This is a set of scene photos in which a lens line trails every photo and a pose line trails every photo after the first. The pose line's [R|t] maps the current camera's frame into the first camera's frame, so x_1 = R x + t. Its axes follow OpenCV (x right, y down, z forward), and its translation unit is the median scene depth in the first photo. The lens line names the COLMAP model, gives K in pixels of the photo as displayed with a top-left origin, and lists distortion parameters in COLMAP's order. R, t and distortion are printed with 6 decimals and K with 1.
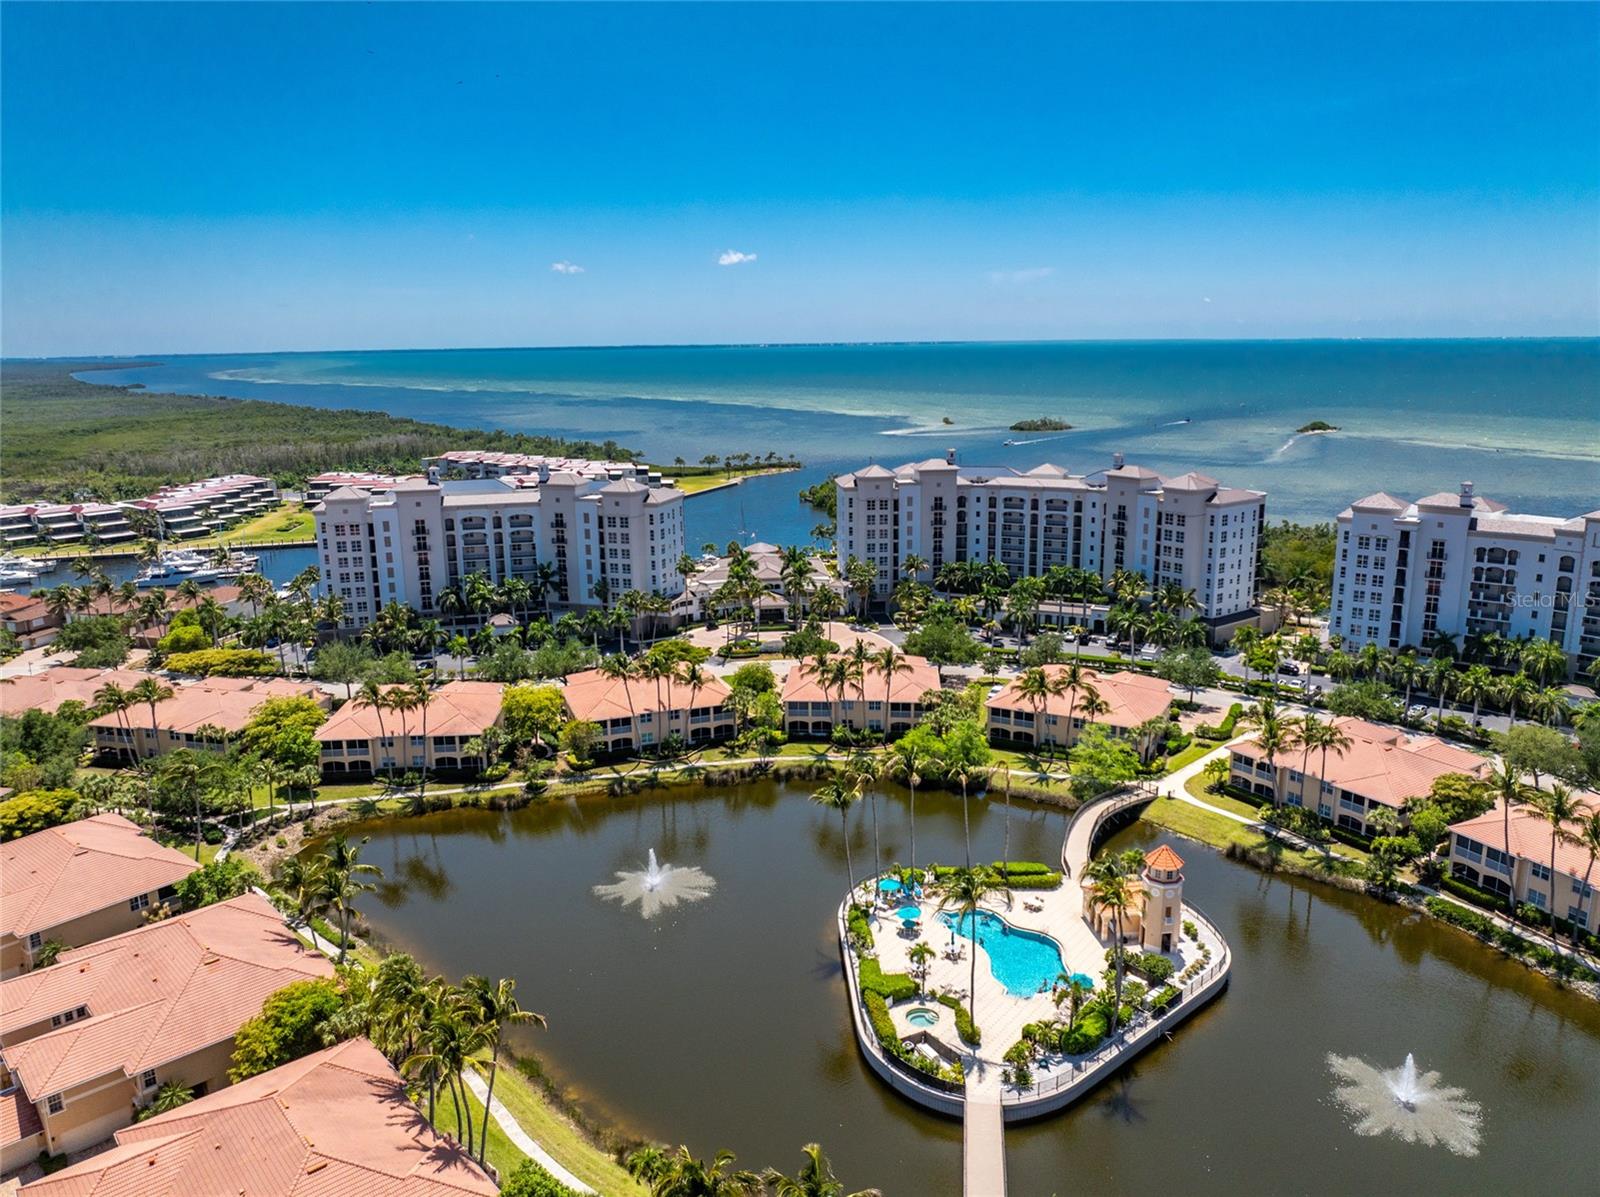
lens RADIAL K [[1123.0, 0, 802.5], [0, 1123.0, 588.8], [0, 0, 1]] dist [-0.024924, -0.025082]
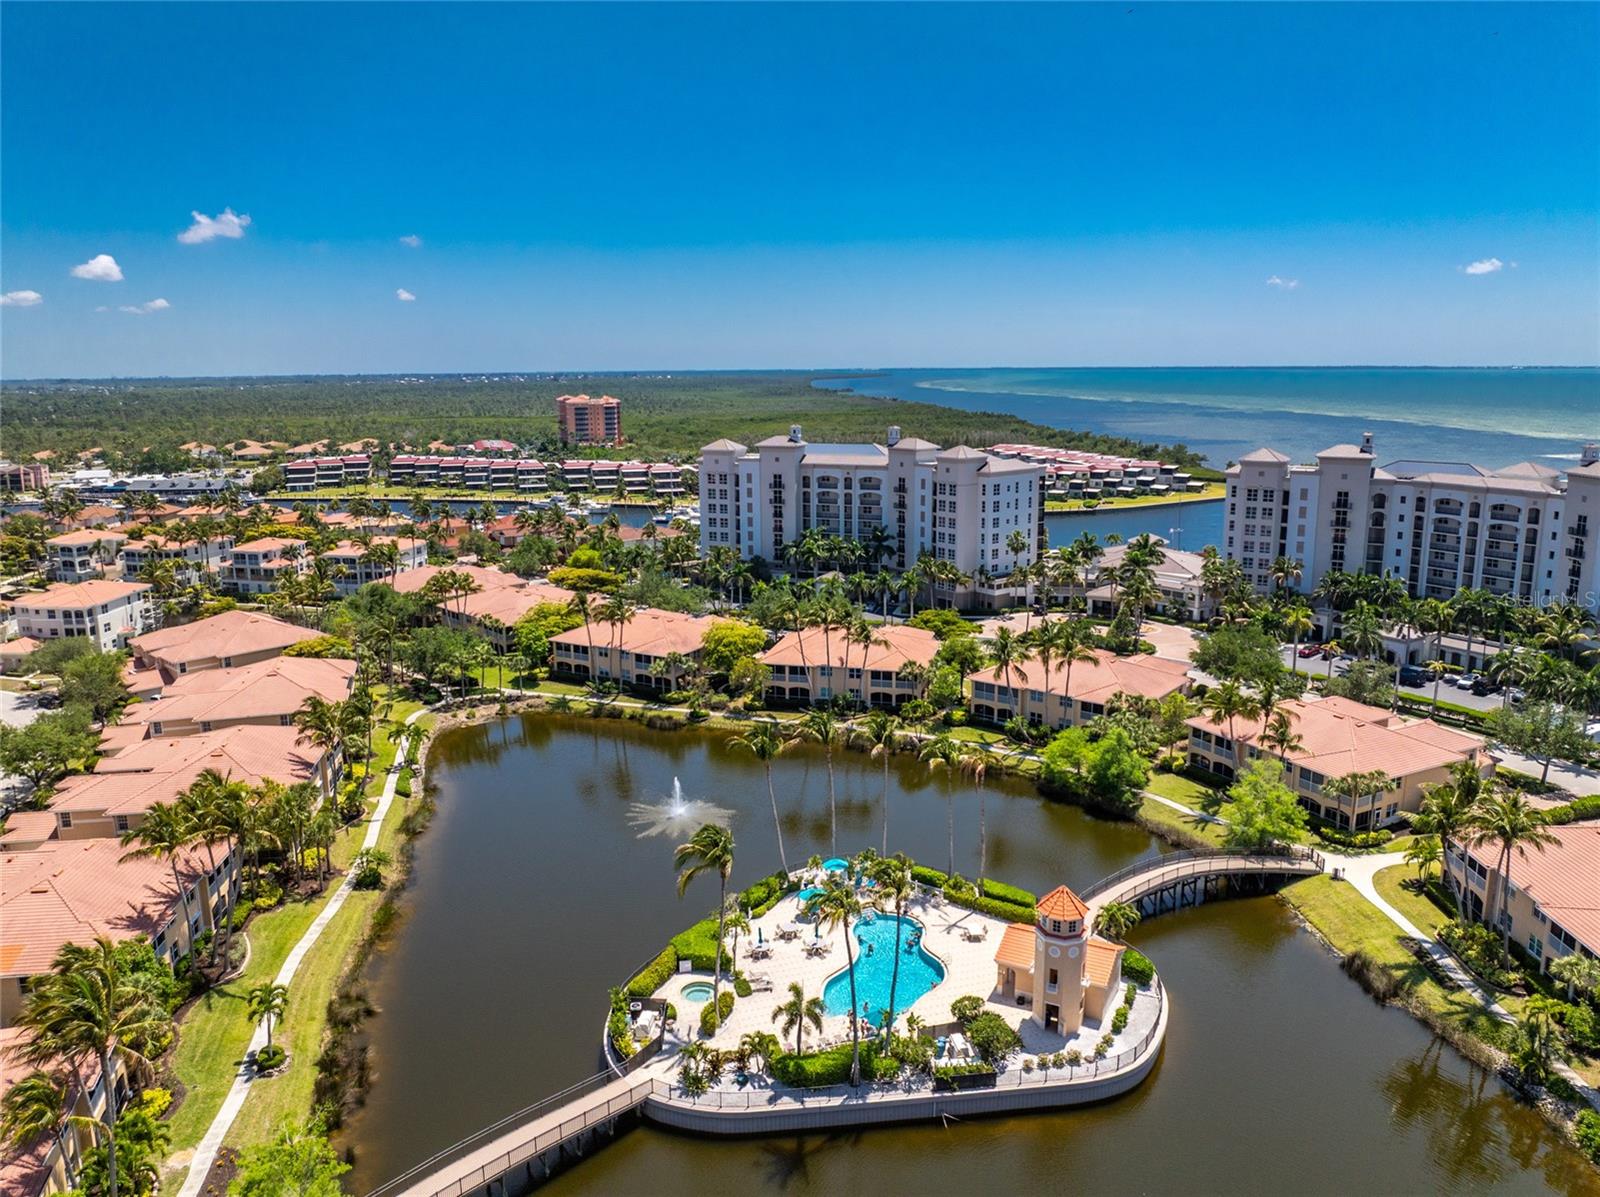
lens RADIAL K [[1123.0, 0, 802.5], [0, 1123.0, 588.8], [0, 0, 1]] dist [-0.024924, -0.025082]
pose [[0.822826, 0.114971, -0.556541, 0.320400], [-0.123898, 0.992056, 0.021763, 0.022396], [0.554623, 0.051047, 0.830535, 0.157570]]
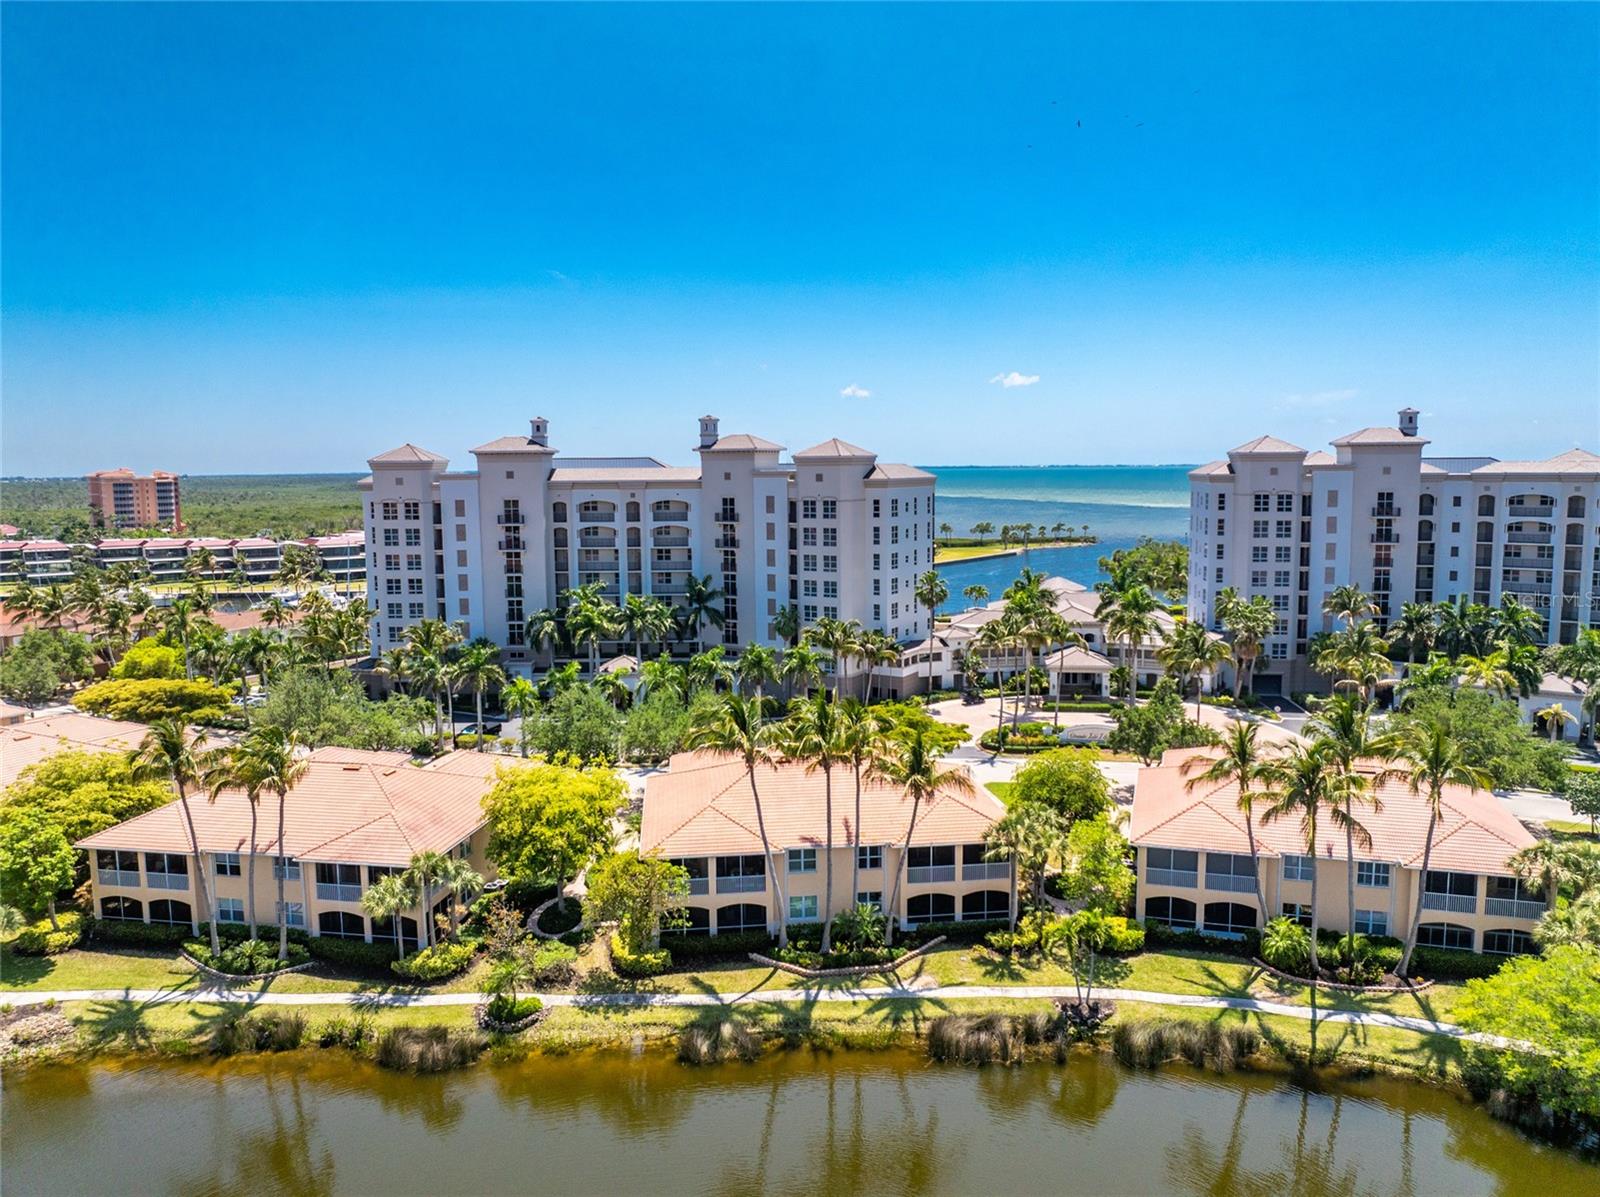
lens RADIAL K [[1123.0, 0, 802.5], [0, 1123.0, 588.8], [0, 0, 1]] dist [-0.024924, -0.025082]
pose [[0.970386, 0.029141, -0.239795, -0.034957], [-0.054489, 0.993518, -0.099766, 0.047819], [0.235333, 0.109878, 0.965684, 0.498195]]
